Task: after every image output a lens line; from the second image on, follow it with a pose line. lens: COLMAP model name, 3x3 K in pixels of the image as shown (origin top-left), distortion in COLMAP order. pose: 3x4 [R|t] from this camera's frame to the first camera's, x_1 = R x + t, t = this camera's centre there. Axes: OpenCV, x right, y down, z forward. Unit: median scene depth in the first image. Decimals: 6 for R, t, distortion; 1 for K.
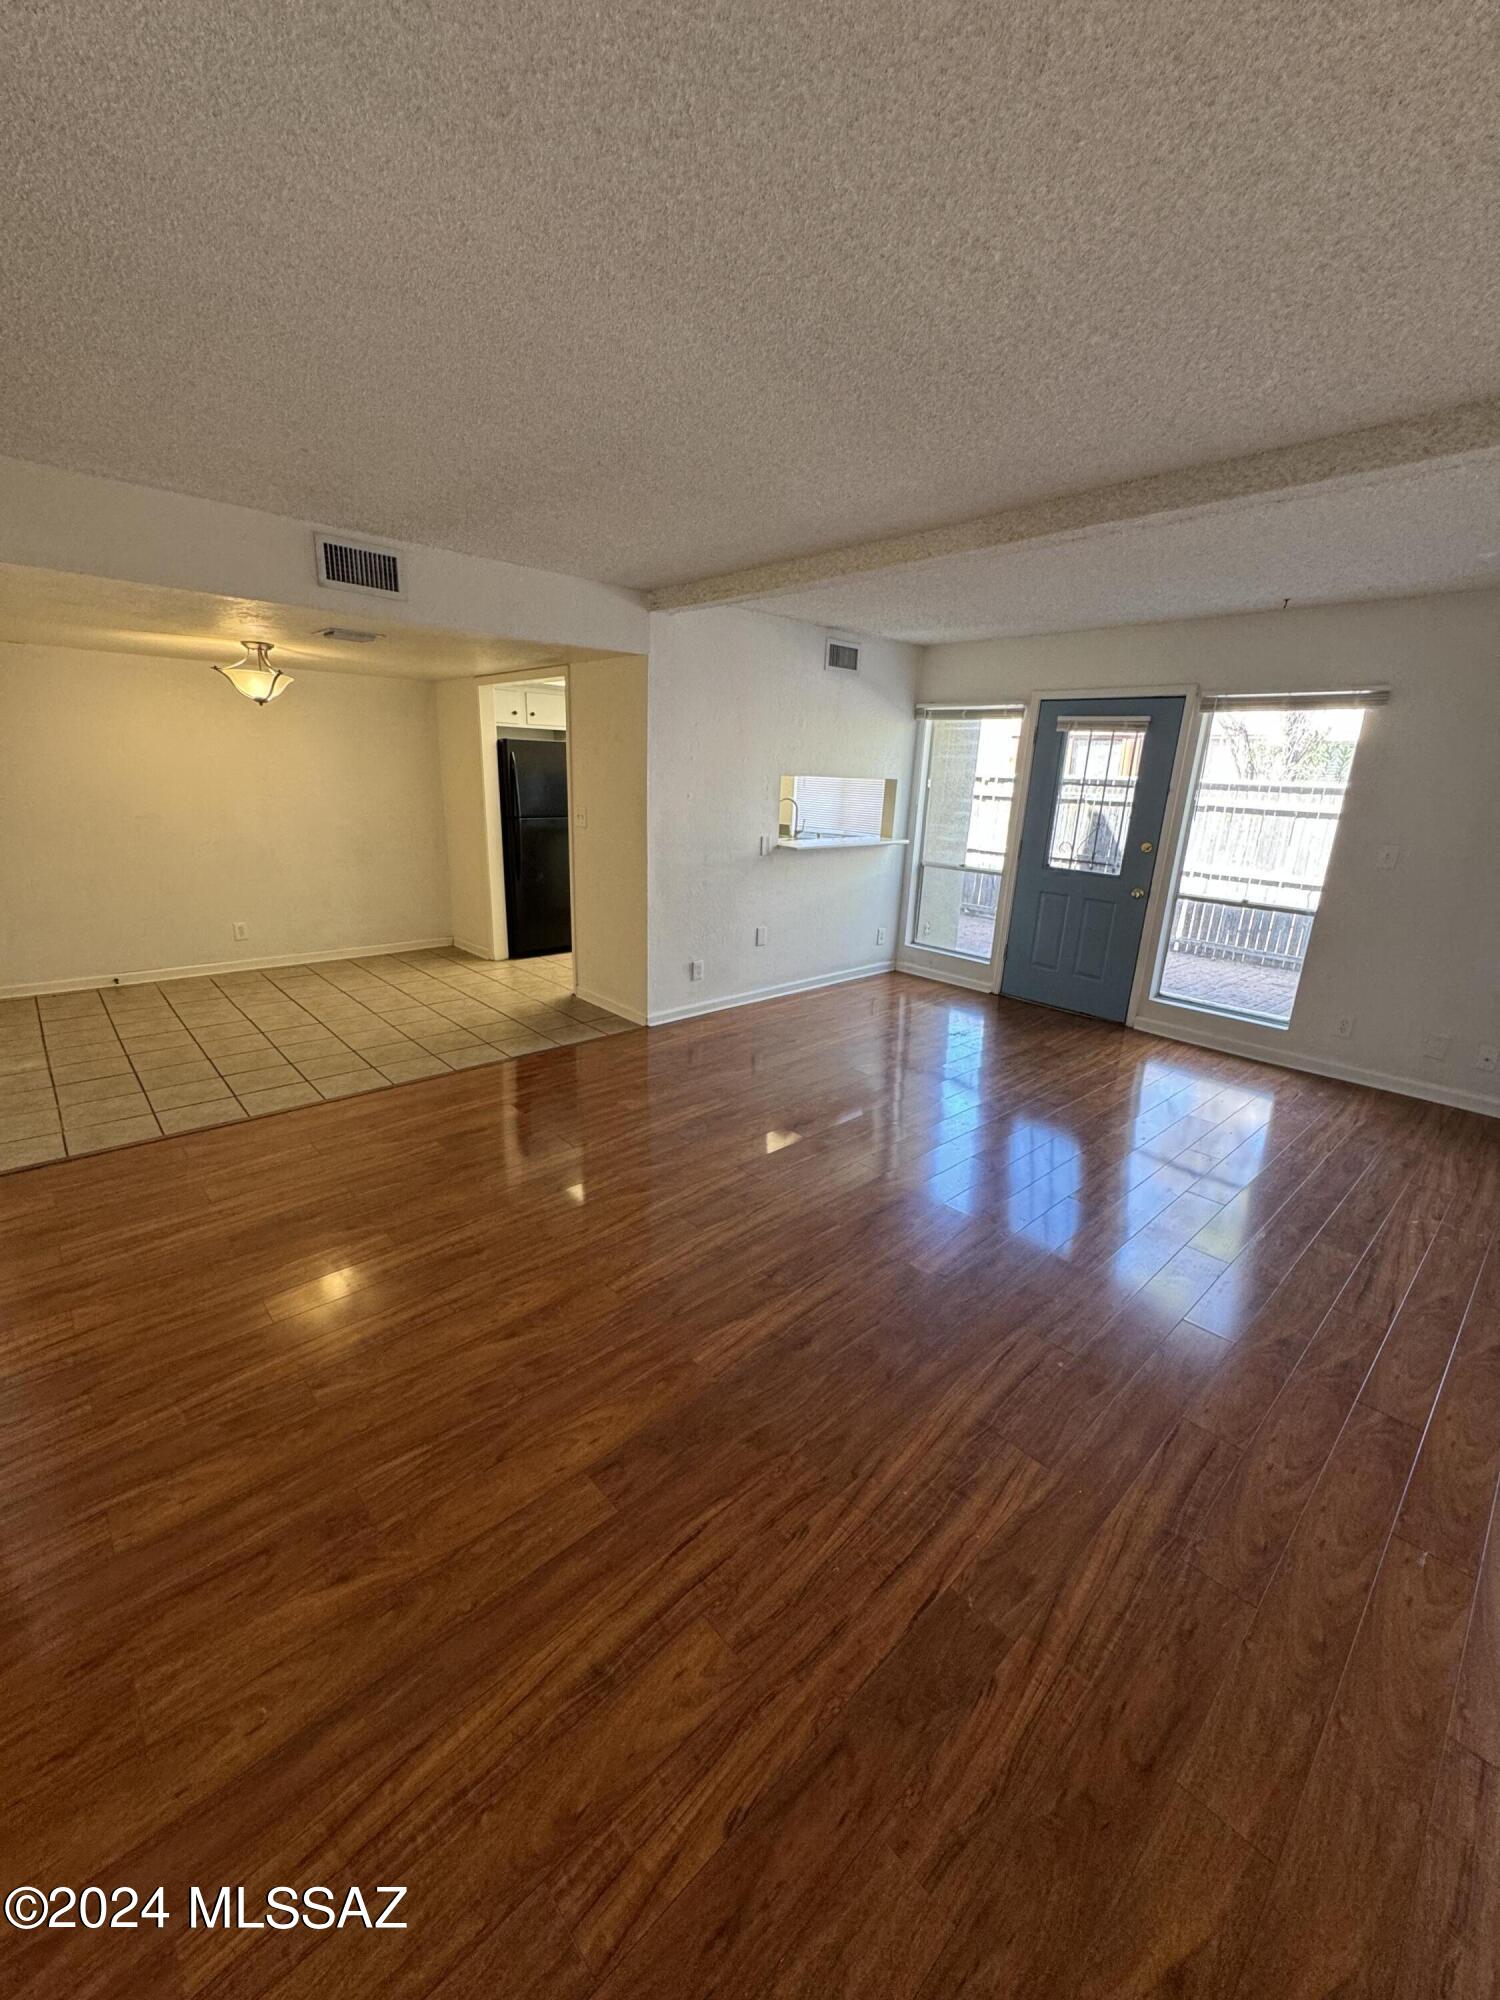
lens RADIAL K [[799.6, 0, 755.2], [0, 799.6, 1002.4], [0, 0, 1]] dist [-0.001256, 0.000033]
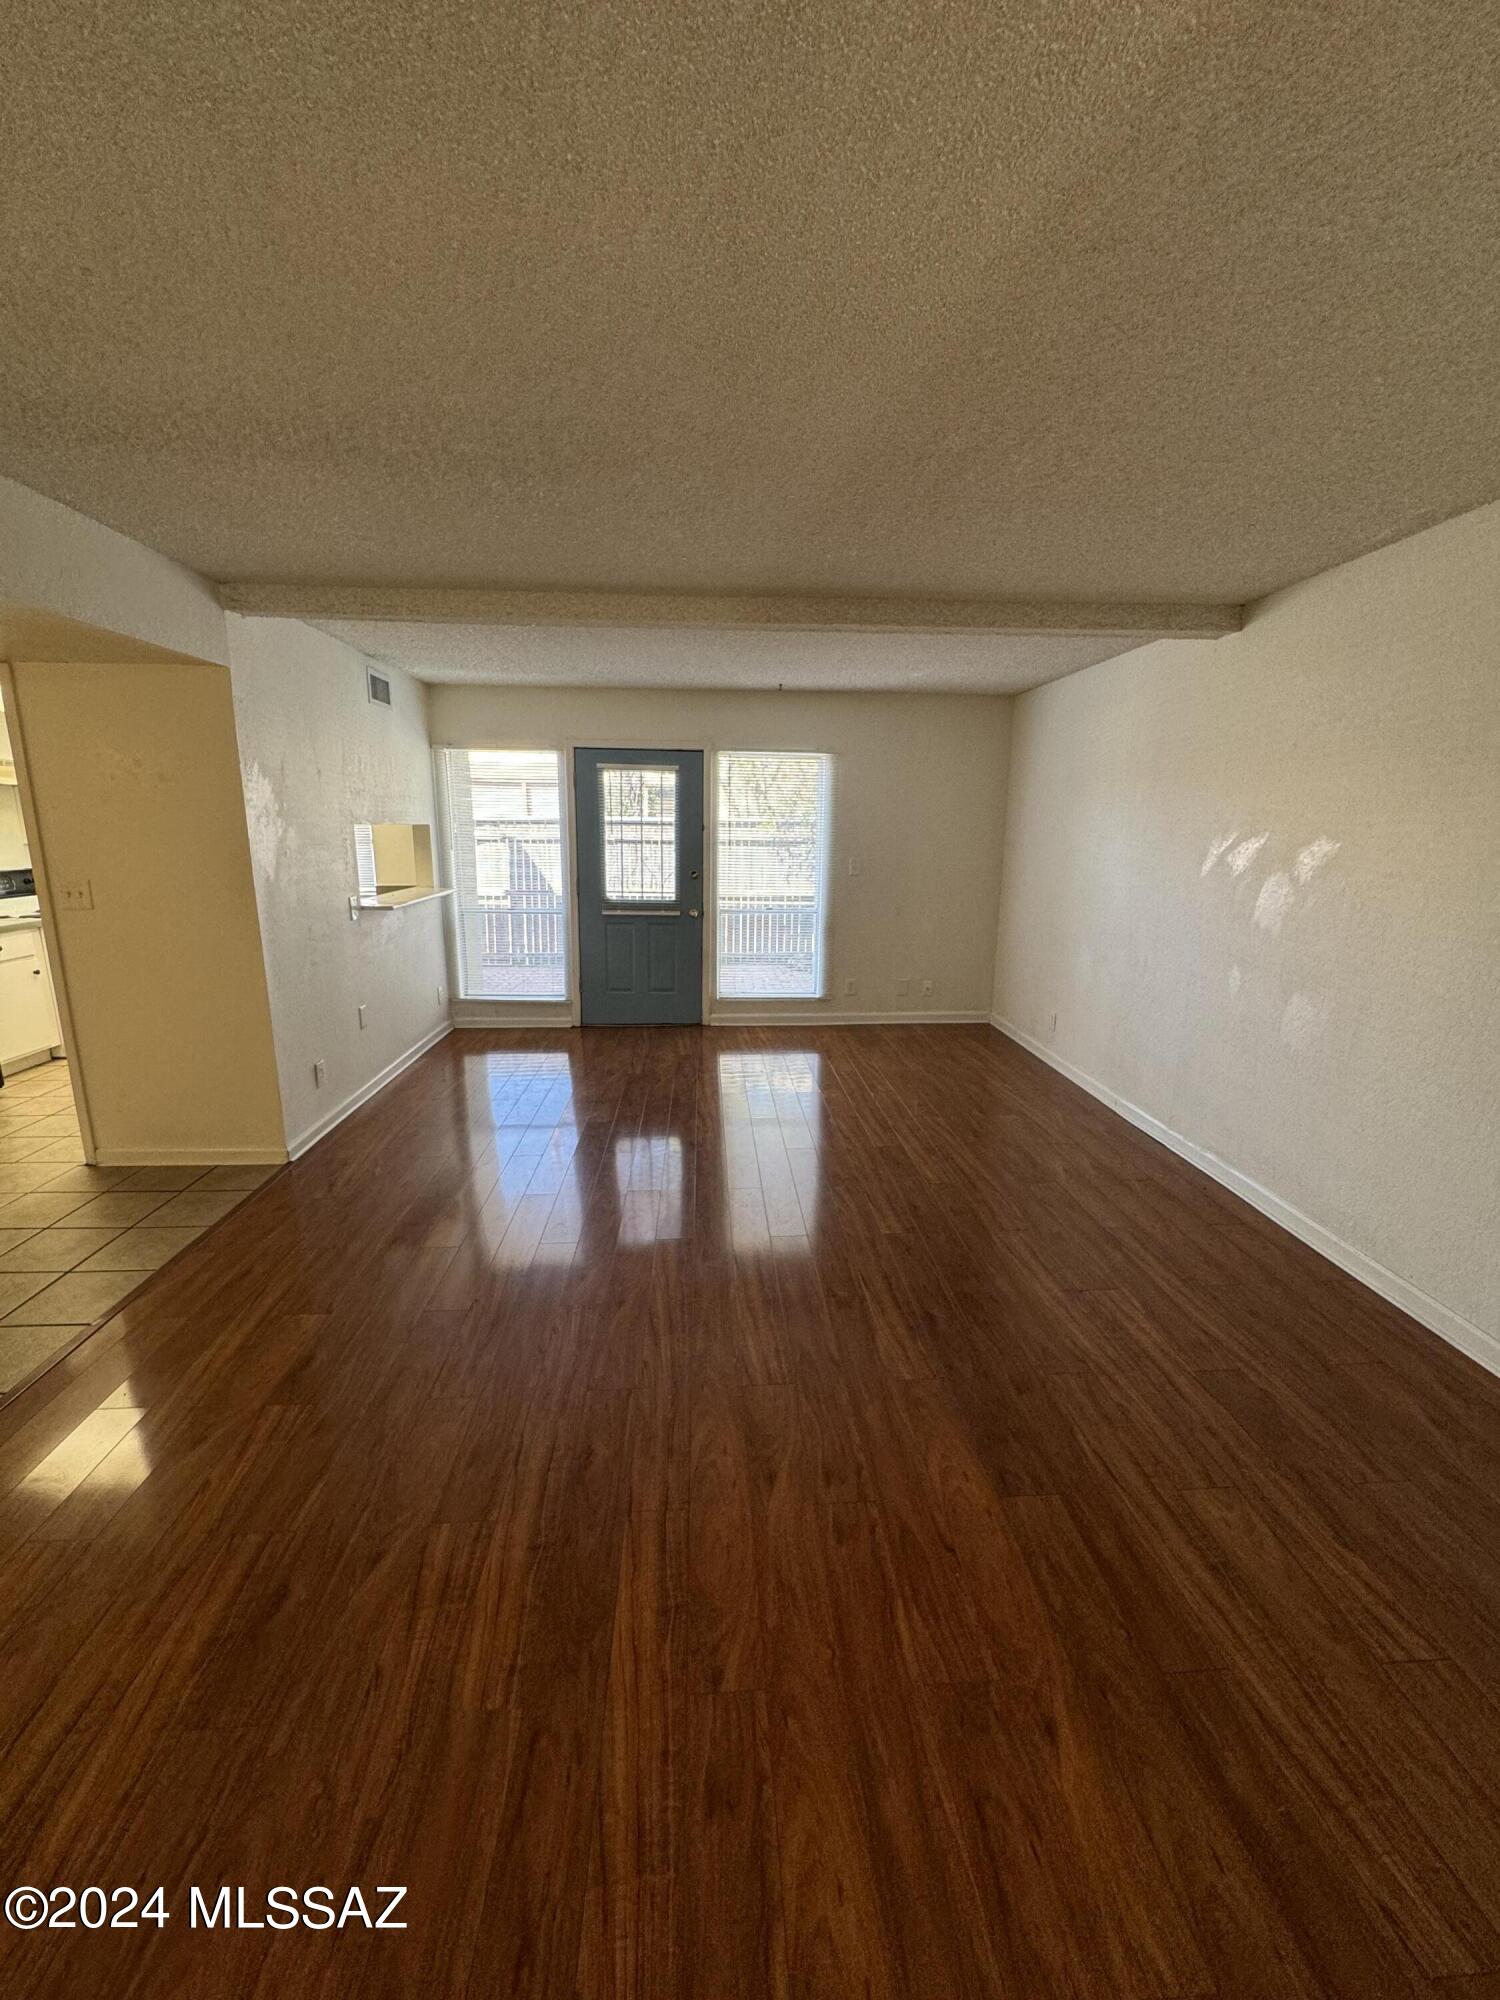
lens RADIAL K [[802.7, 0, 747.7], [0, 802.7, 1003.0], [0, 0, 1]] dist [0.000303, 0.000521]
pose [[0.632625, -0.195352, 0.749415, -0.401434], [0.230291, 0.971344, 0.058801, -0.060706], [-0.739427, 0.135385, 0.659484, 0.179833]]
